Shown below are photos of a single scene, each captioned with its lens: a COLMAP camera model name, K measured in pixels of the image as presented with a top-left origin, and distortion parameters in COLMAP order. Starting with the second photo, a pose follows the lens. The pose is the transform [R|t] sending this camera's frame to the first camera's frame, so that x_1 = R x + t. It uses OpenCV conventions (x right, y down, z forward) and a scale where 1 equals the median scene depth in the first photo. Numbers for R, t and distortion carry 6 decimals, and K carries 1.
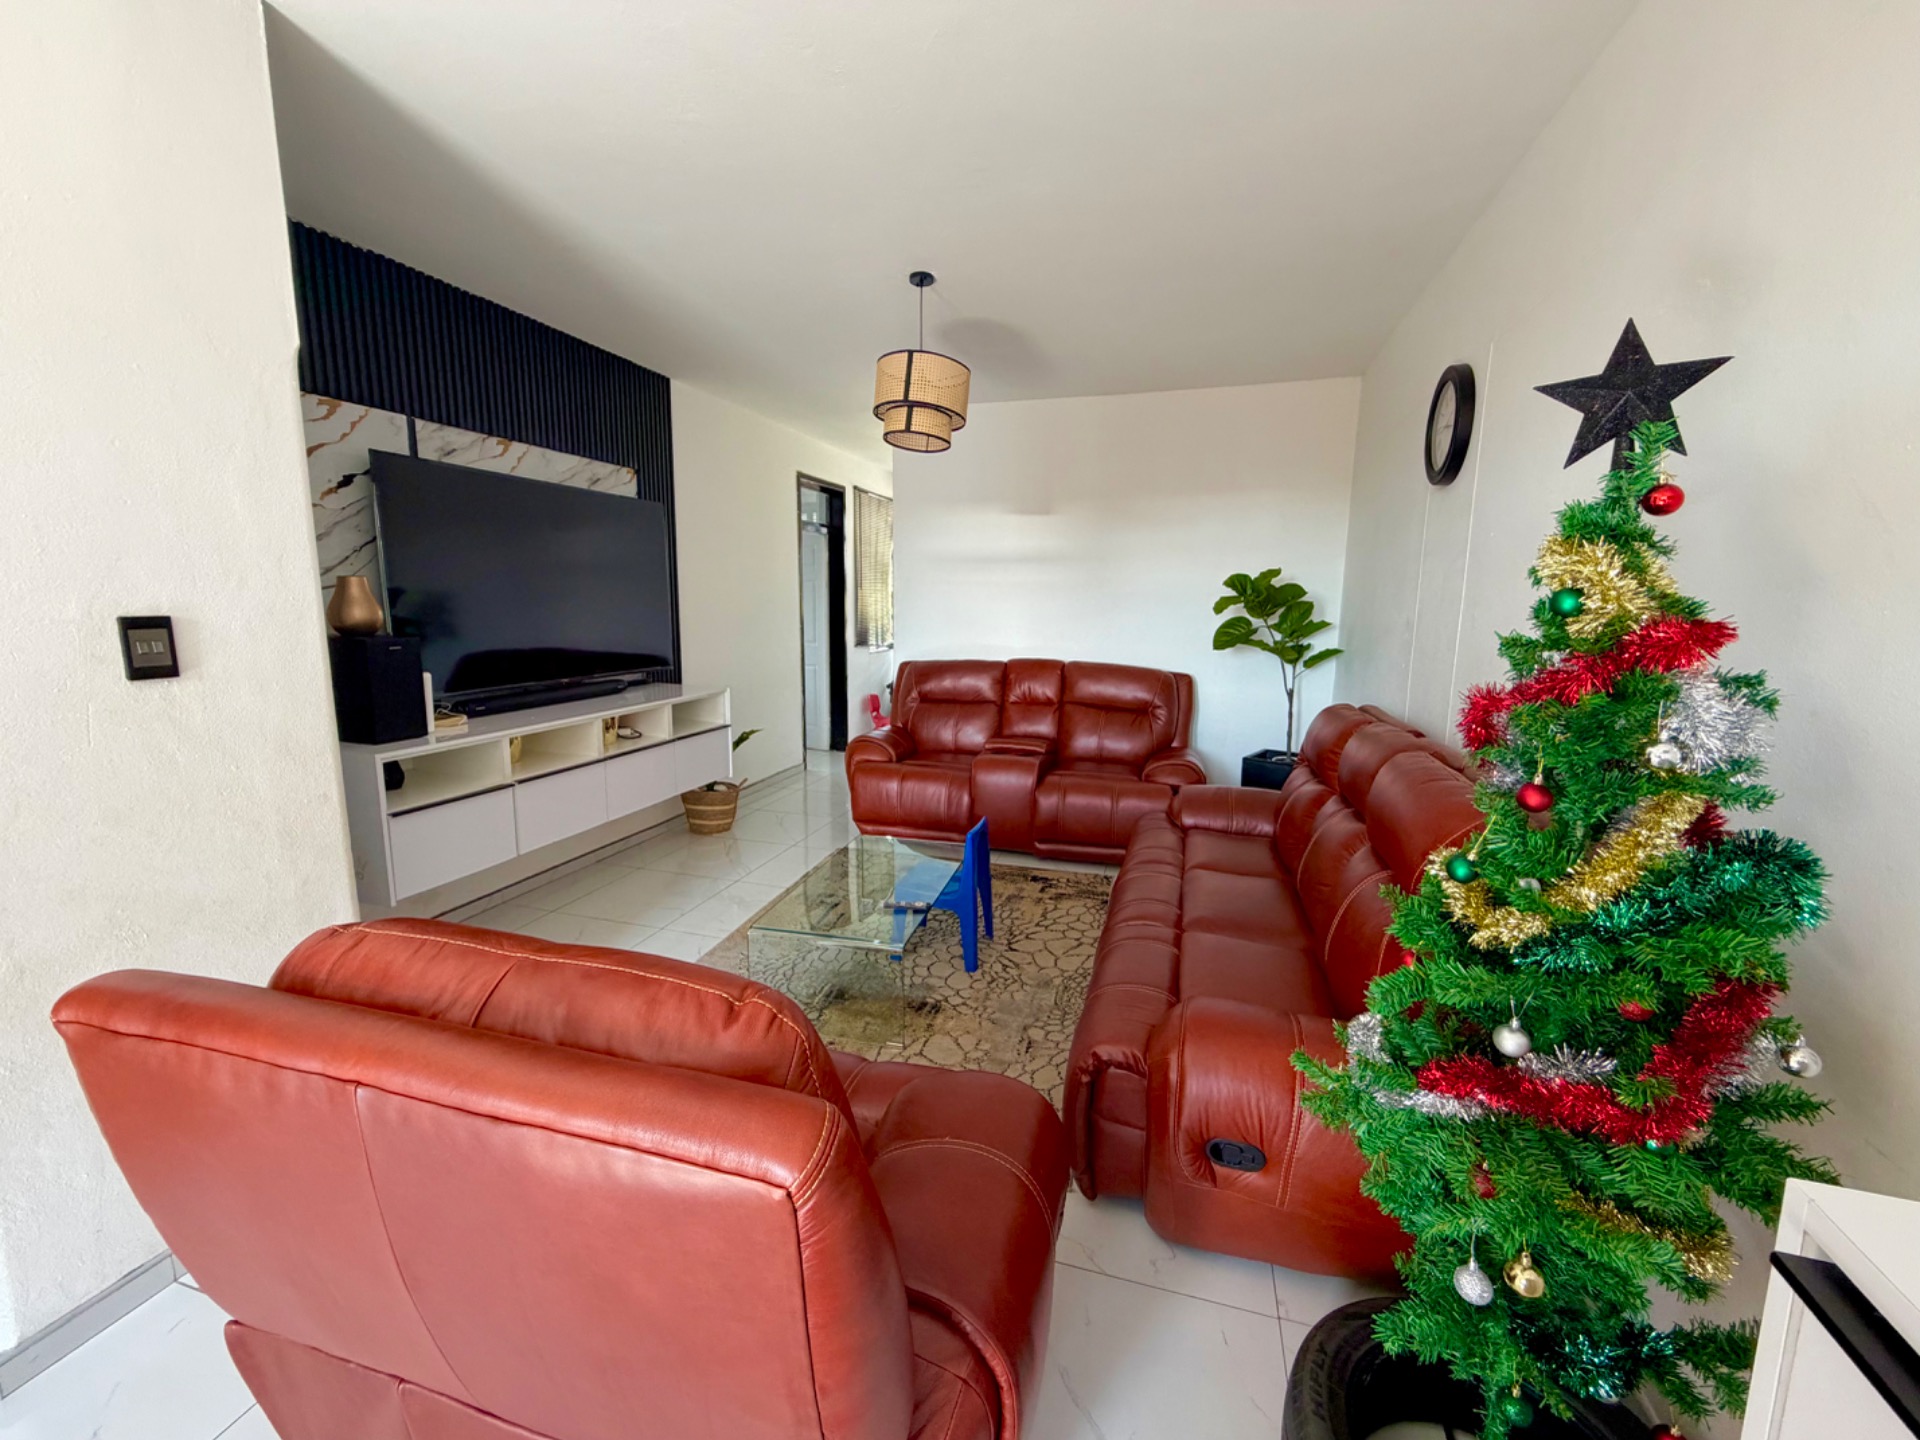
lens RADIAL K [[765.0, 0, 955.3], [0, 765.0, 716.9], [0, 0, 1]] dist [0.000789, 0.000037]
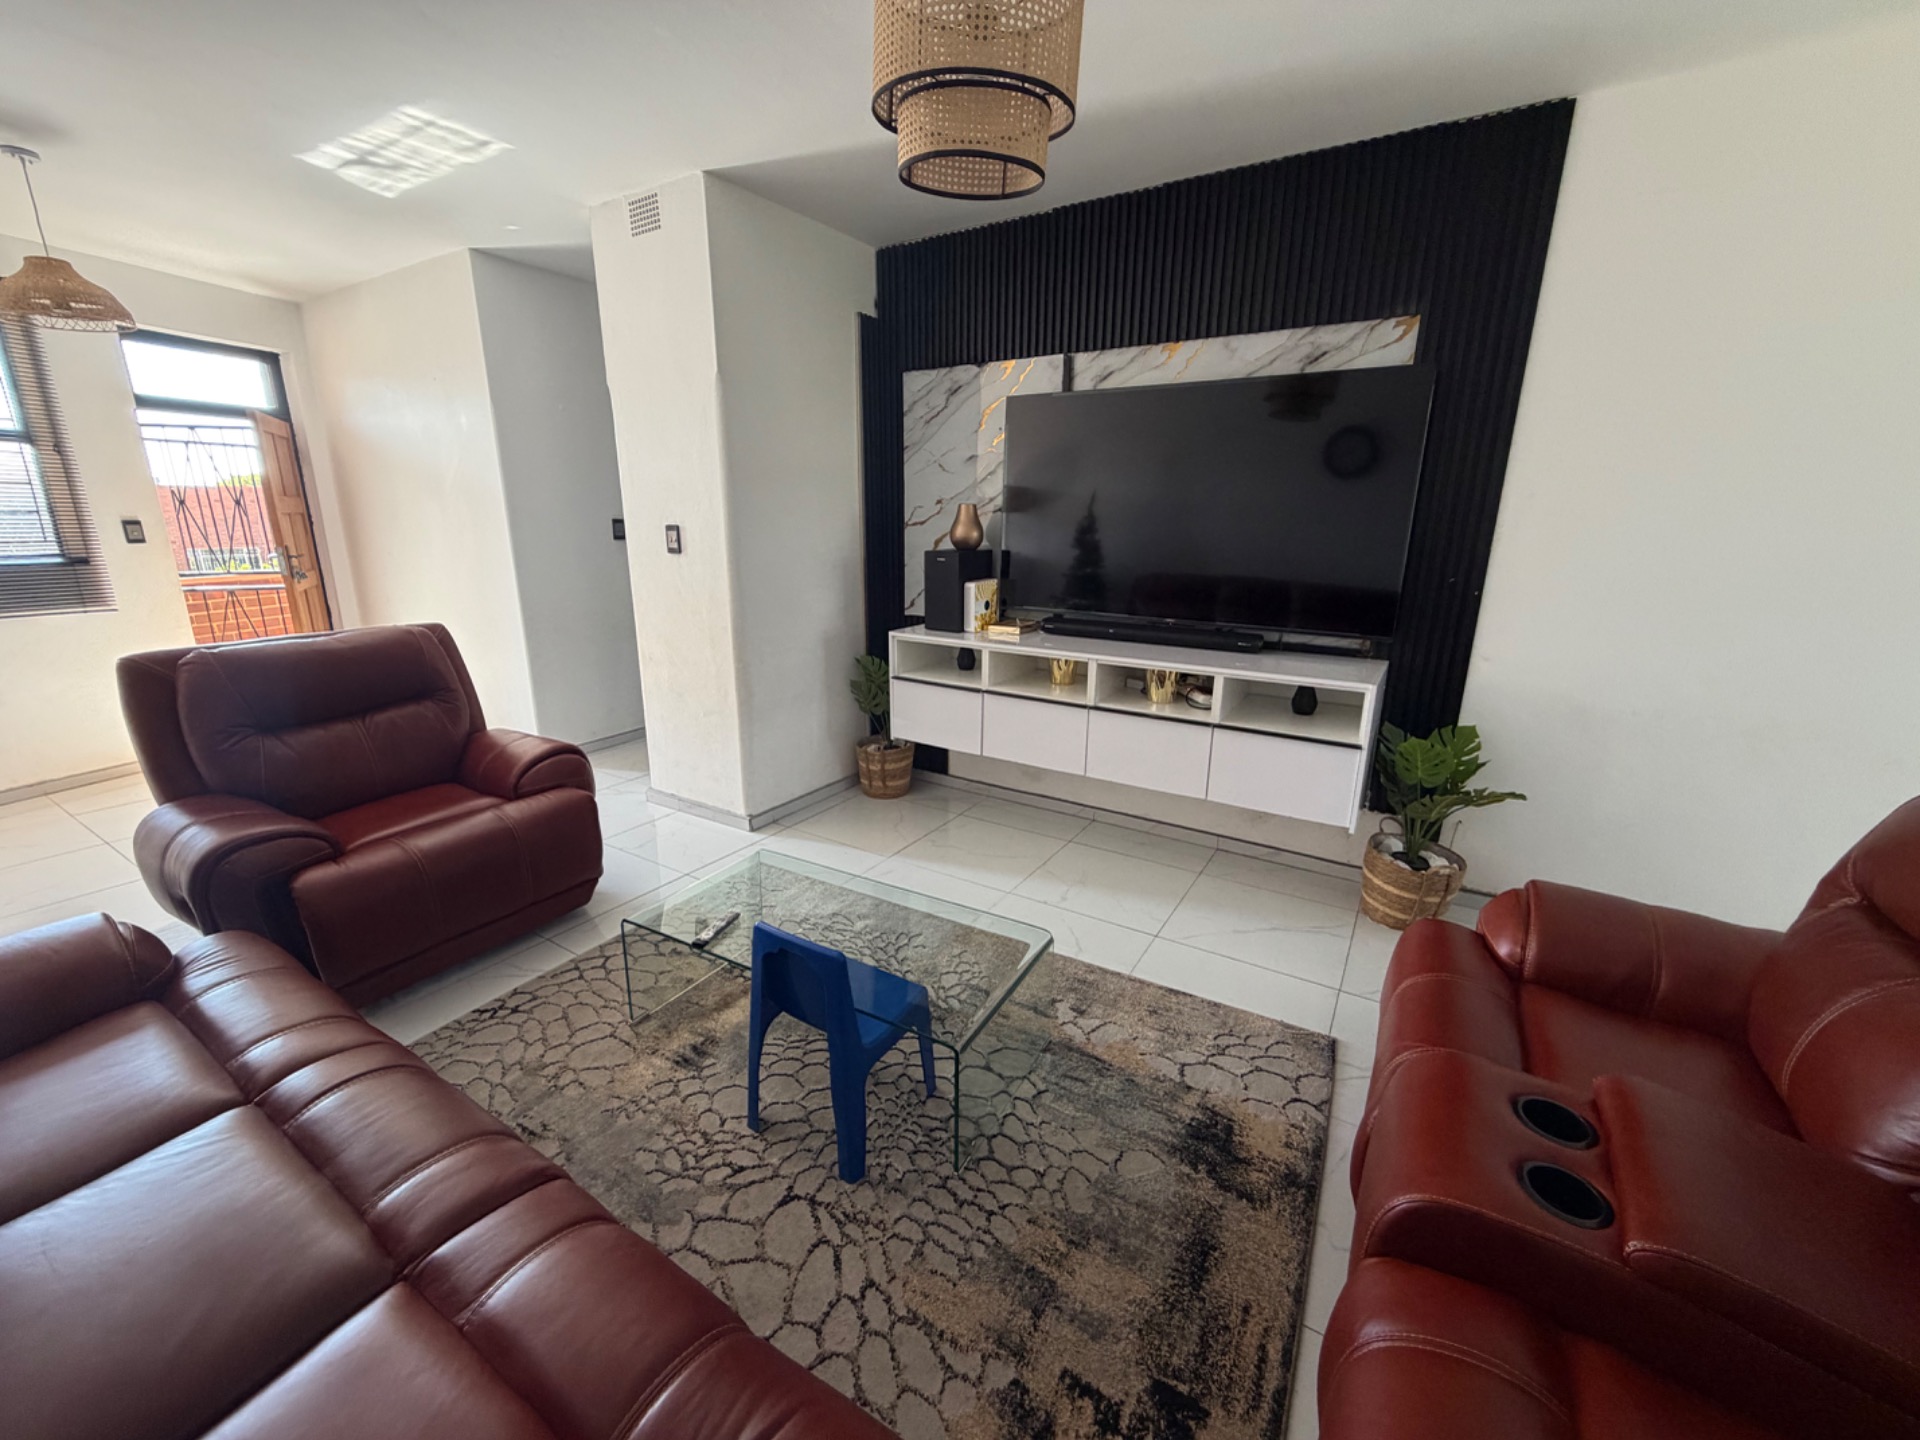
lens RADIAL K [[765.0, 0, 955.3], [0, 765.0, 716.9], [0, 0, 1]] dist [0.000789, 0.000037]
pose [[-0.266858, 0.233599, -0.934996, 0.477830], [-0.162043, 0.945491, 0.282469, -0.183071], [0.950015, 0.226889, -0.214459, 1.198067]]
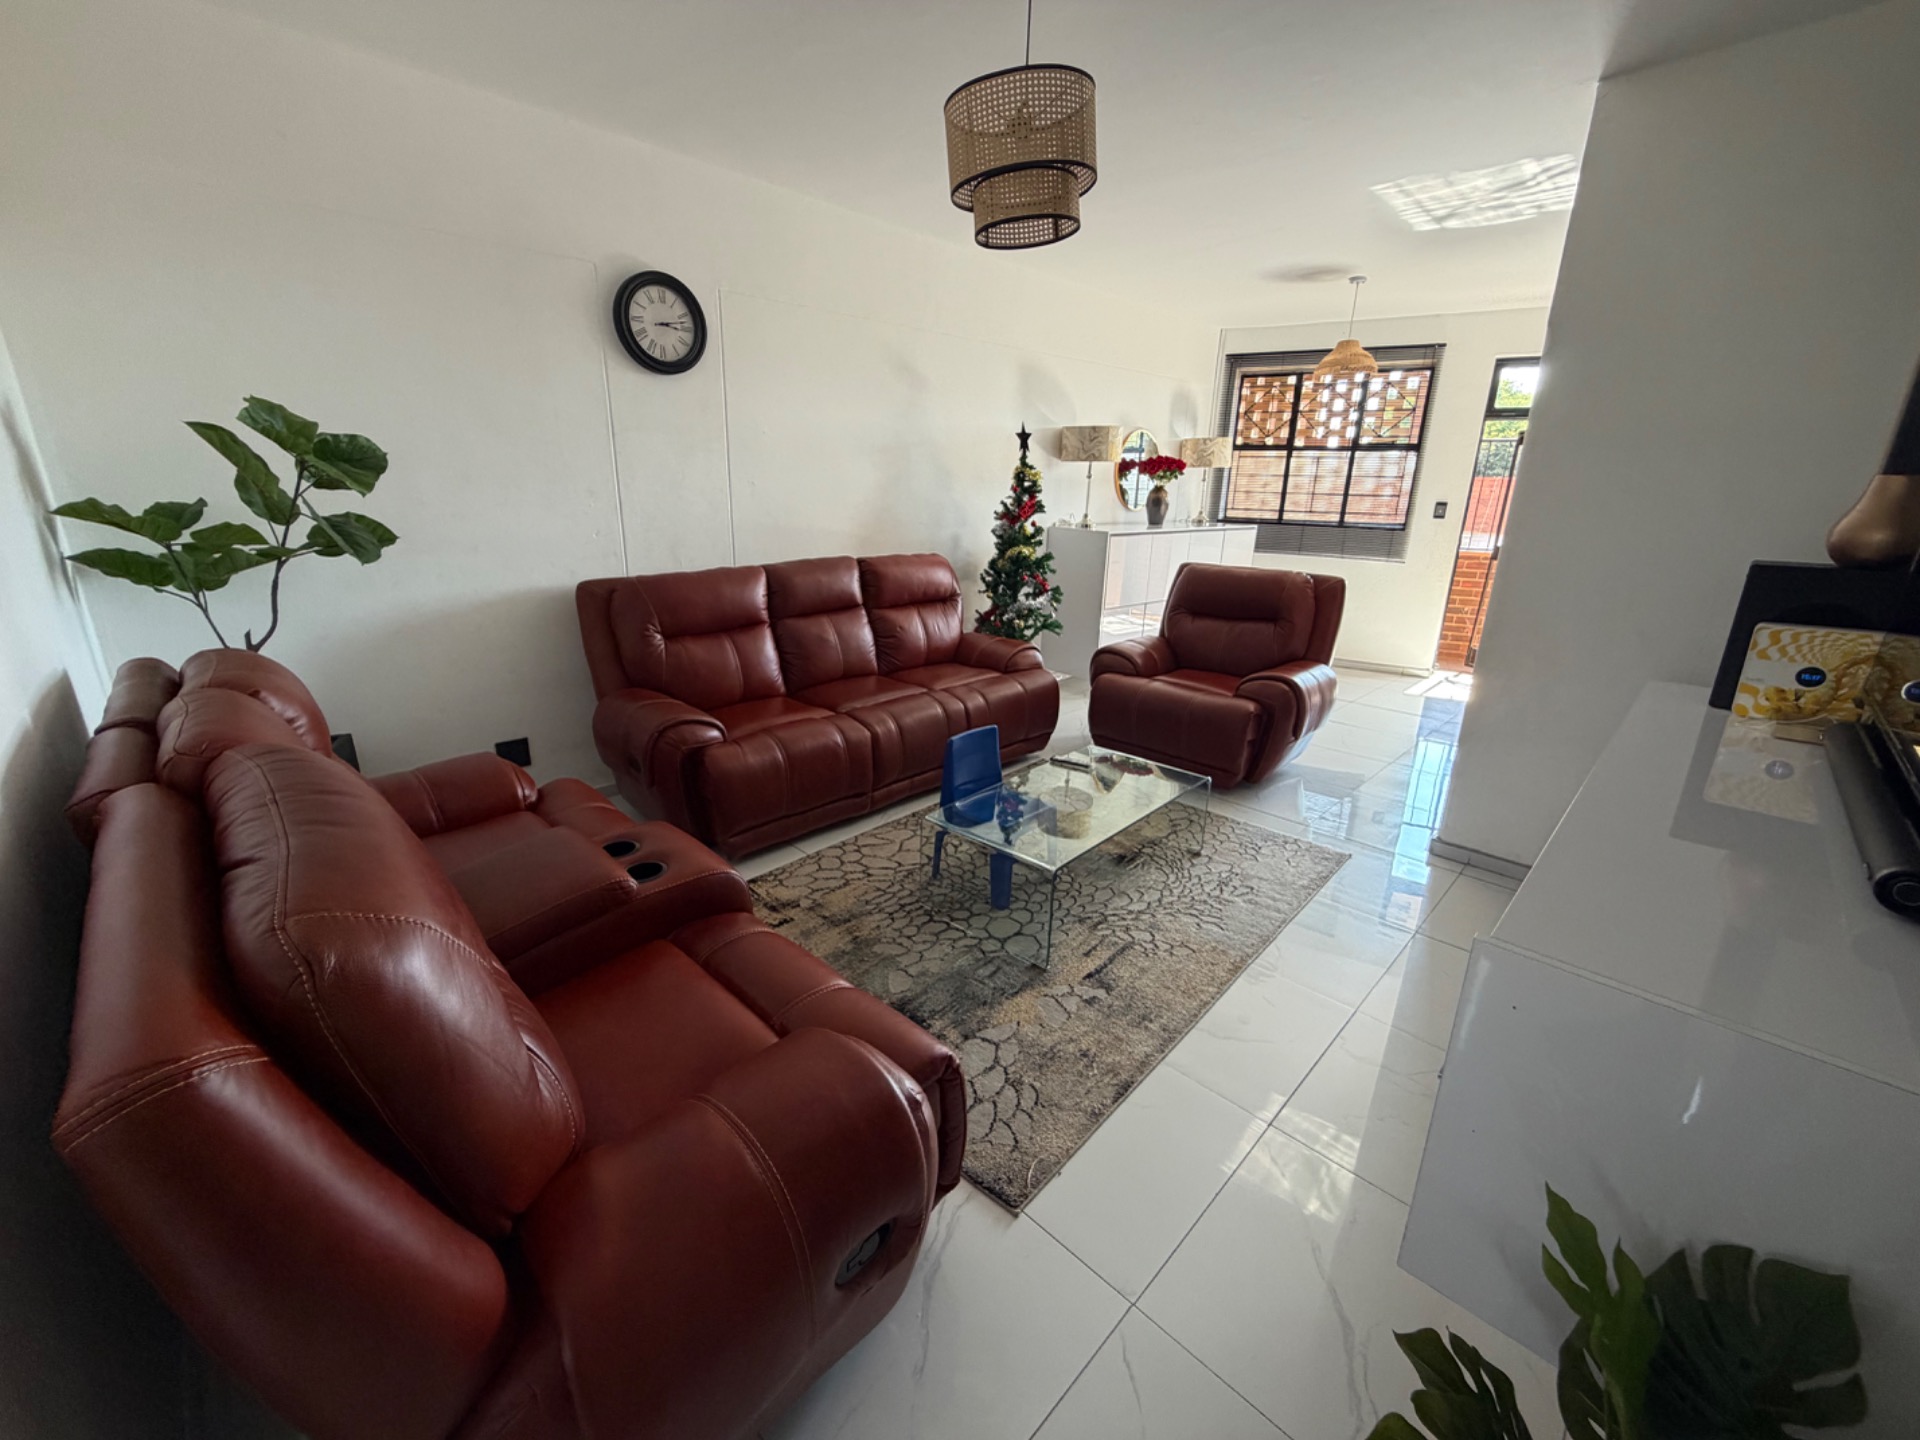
lens RADIAL K [[763.5, 0, 958.7], [0, 763.5, 707.4], [0, 0, 1]] dist [0.000189, 0.000008]
pose [[-0.884677, -0.158840, 0.438310, -0.364807], [0.043204, 0.908189, 0.416324, -0.278933], [-0.464197, 0.387250, -0.796592, 1.753435]]
